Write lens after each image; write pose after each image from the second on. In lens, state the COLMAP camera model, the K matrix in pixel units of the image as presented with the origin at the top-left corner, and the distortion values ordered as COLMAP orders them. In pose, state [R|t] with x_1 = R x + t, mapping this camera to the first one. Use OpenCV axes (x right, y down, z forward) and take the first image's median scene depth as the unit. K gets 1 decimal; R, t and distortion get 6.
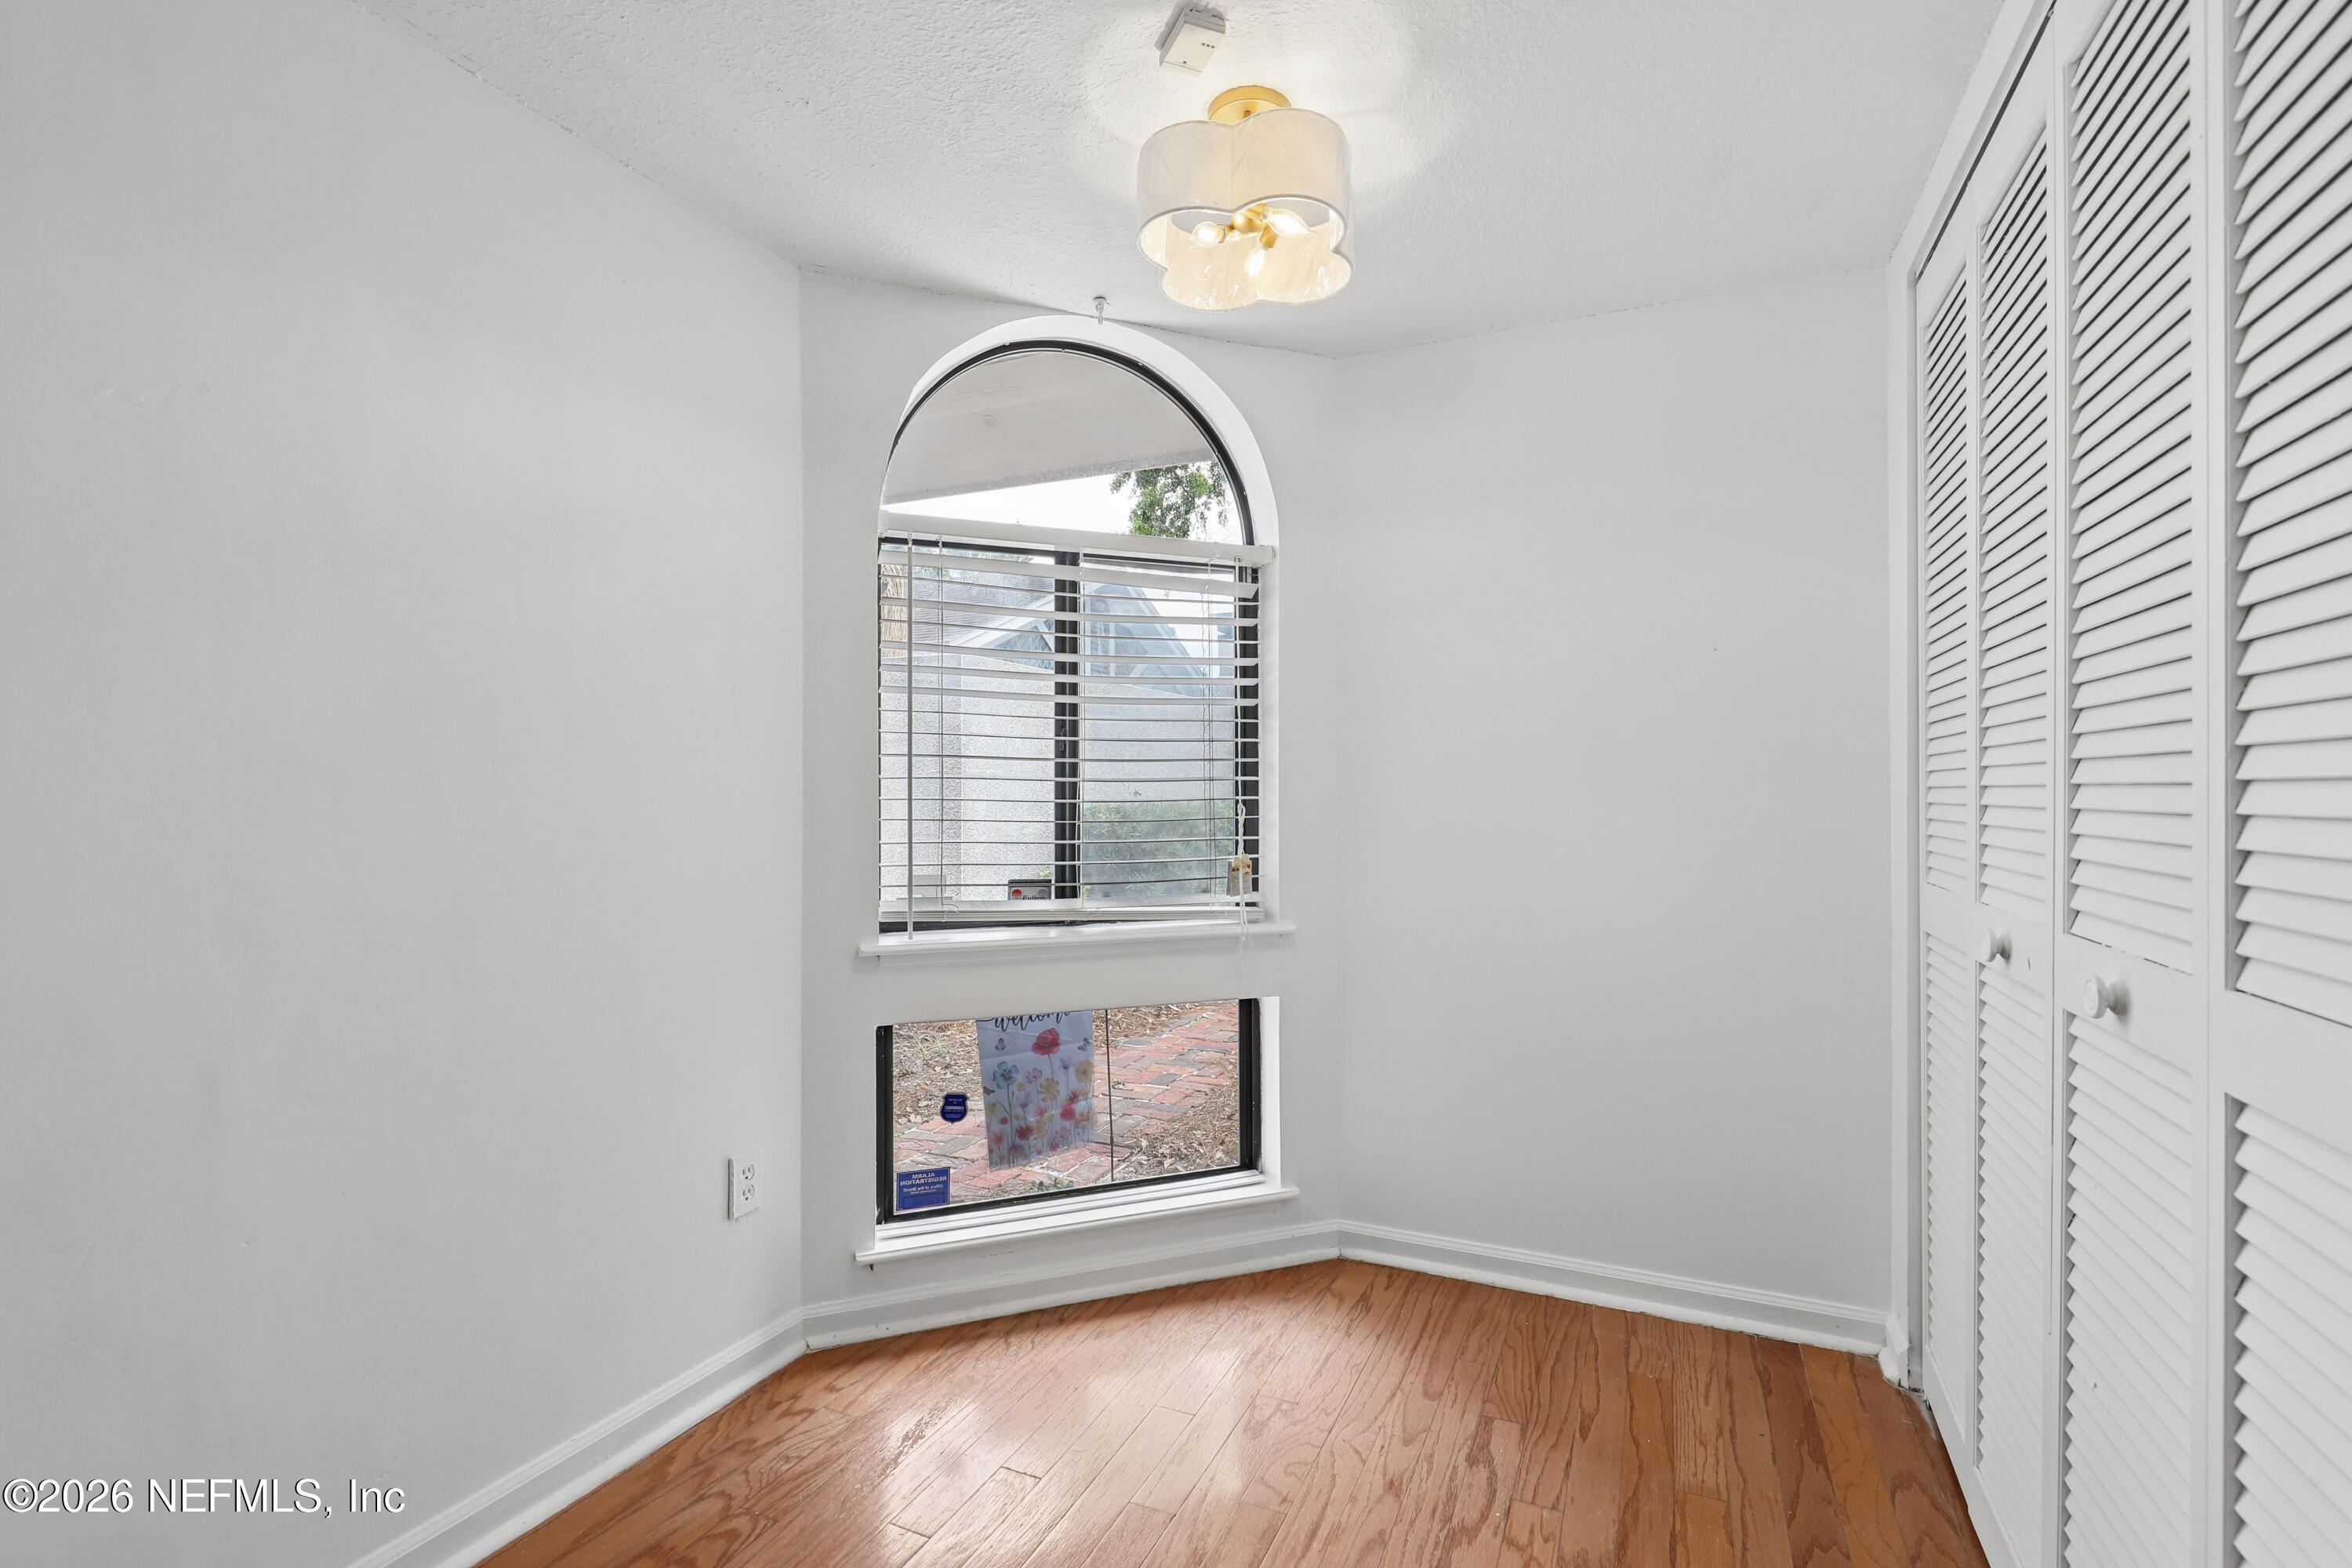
lens RADIAL K [[1072.7, 0, 1181.2], [0, 1072.7, 800.8], [0, 0, 1]] dist [0.001807, -0.000227]
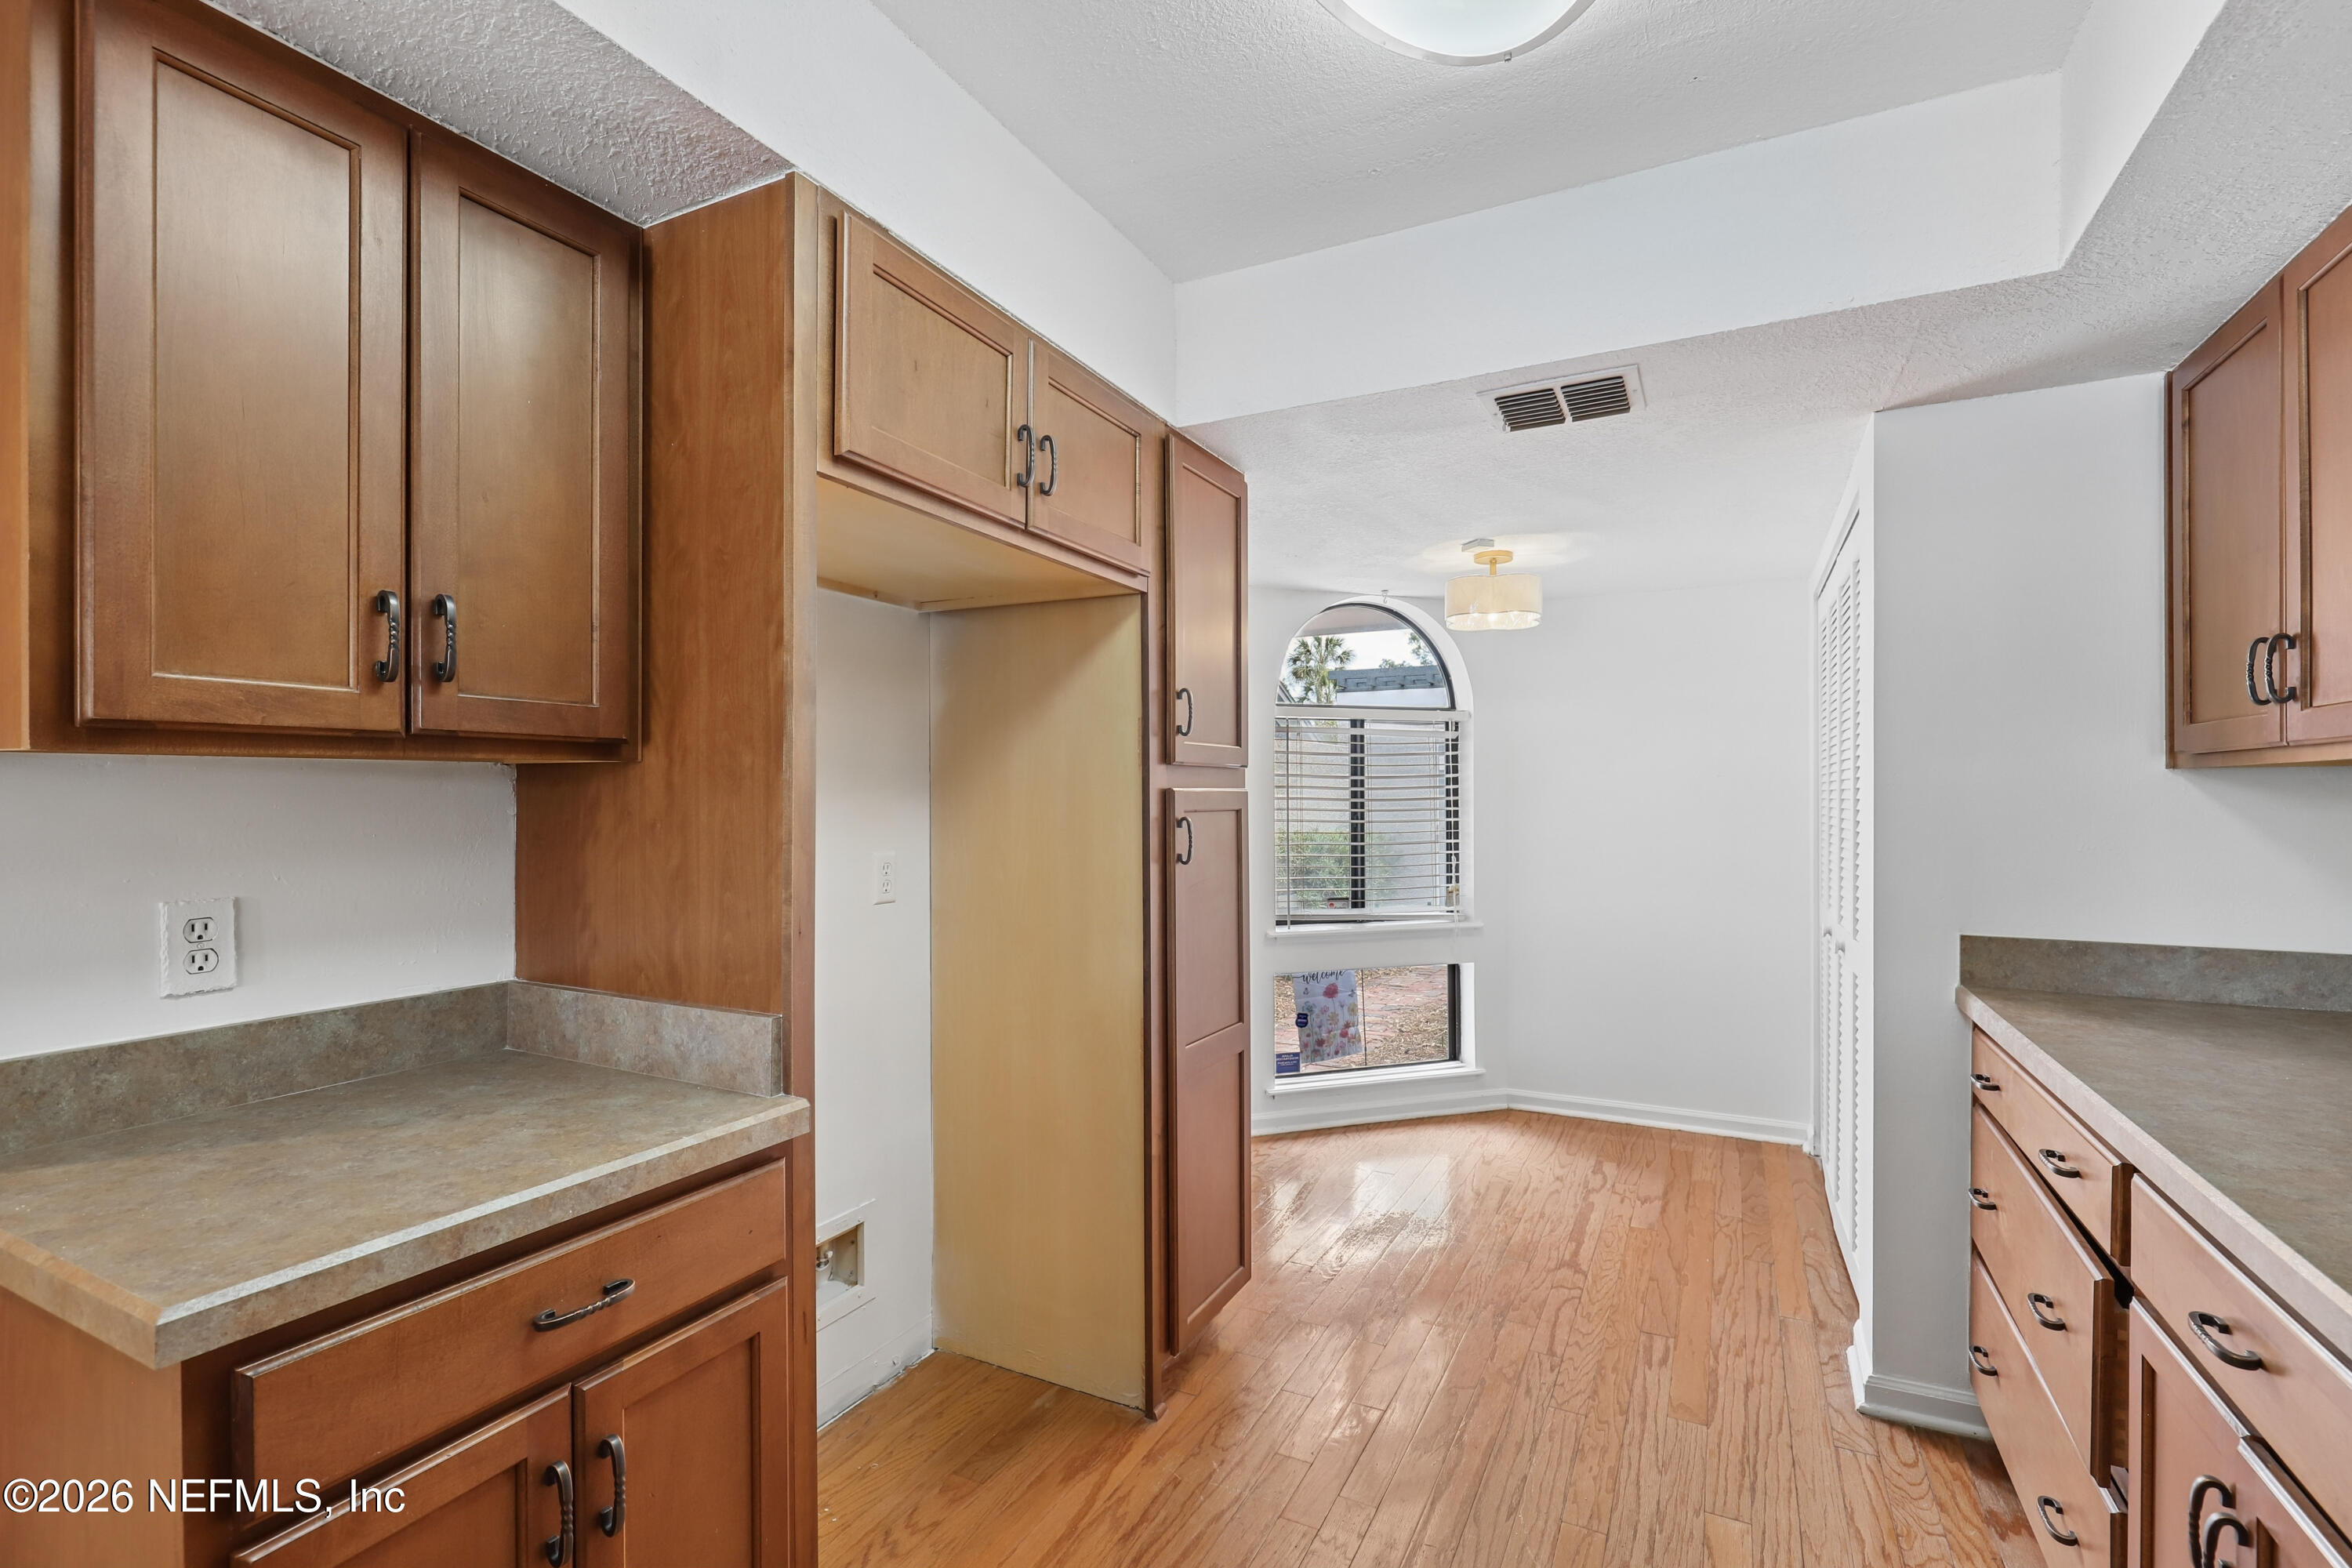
lens RADIAL K [[1072.7, 0, 1183.7], [0, 1072.7, 796.6], [0, 0, 1]] dist [0.001807, -0.000227]
pose [[0.999066, -0.004228, -0.043013, -0.325463], [0.003619, 0.999892, -0.014229, -0.074496], [0.043069, 0.014060, 0.998973, -0.850447]]
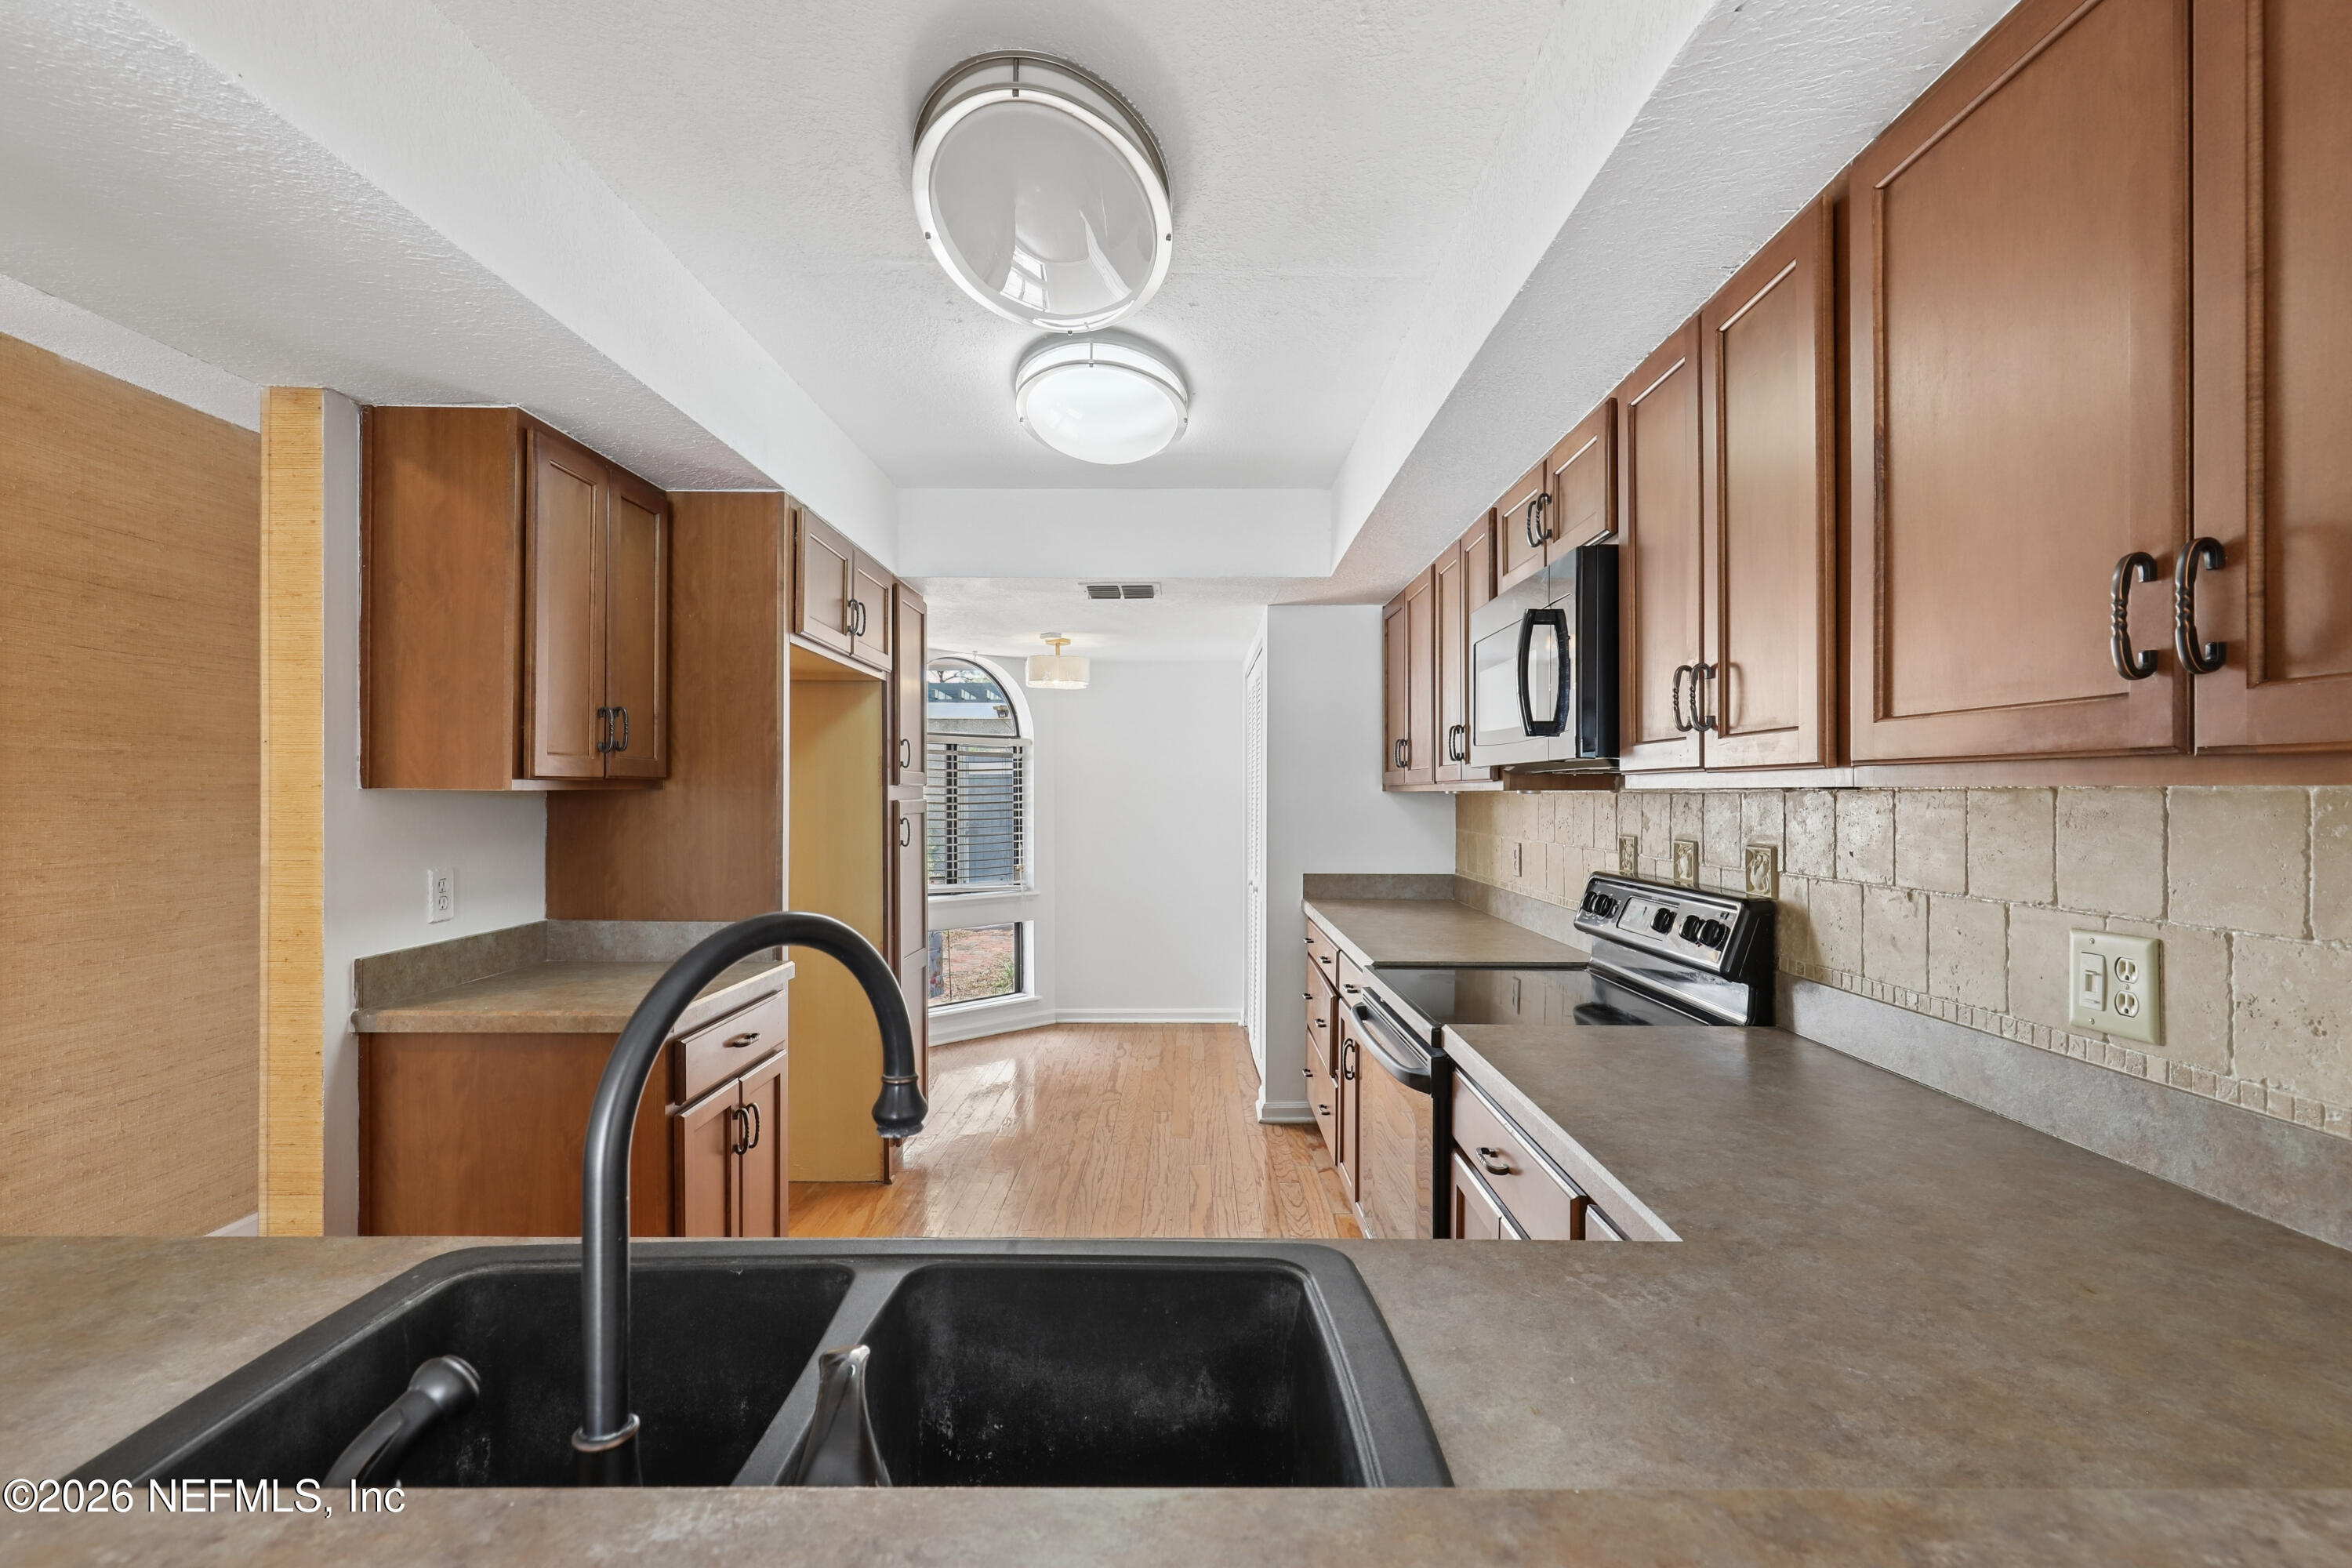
lens RADIAL K [[1072.7, 0, 1182.5], [0, 1072.7, 794.4], [0, 0, 1]] dist [0.001807, -0.000227]
pose [[0.912885, -0.002341, 0.408211, -0.632708], [0.007937, 0.999896, -0.012015, -0.081595], [-0.408140, 0.014209, 0.912809, -1.483829]]
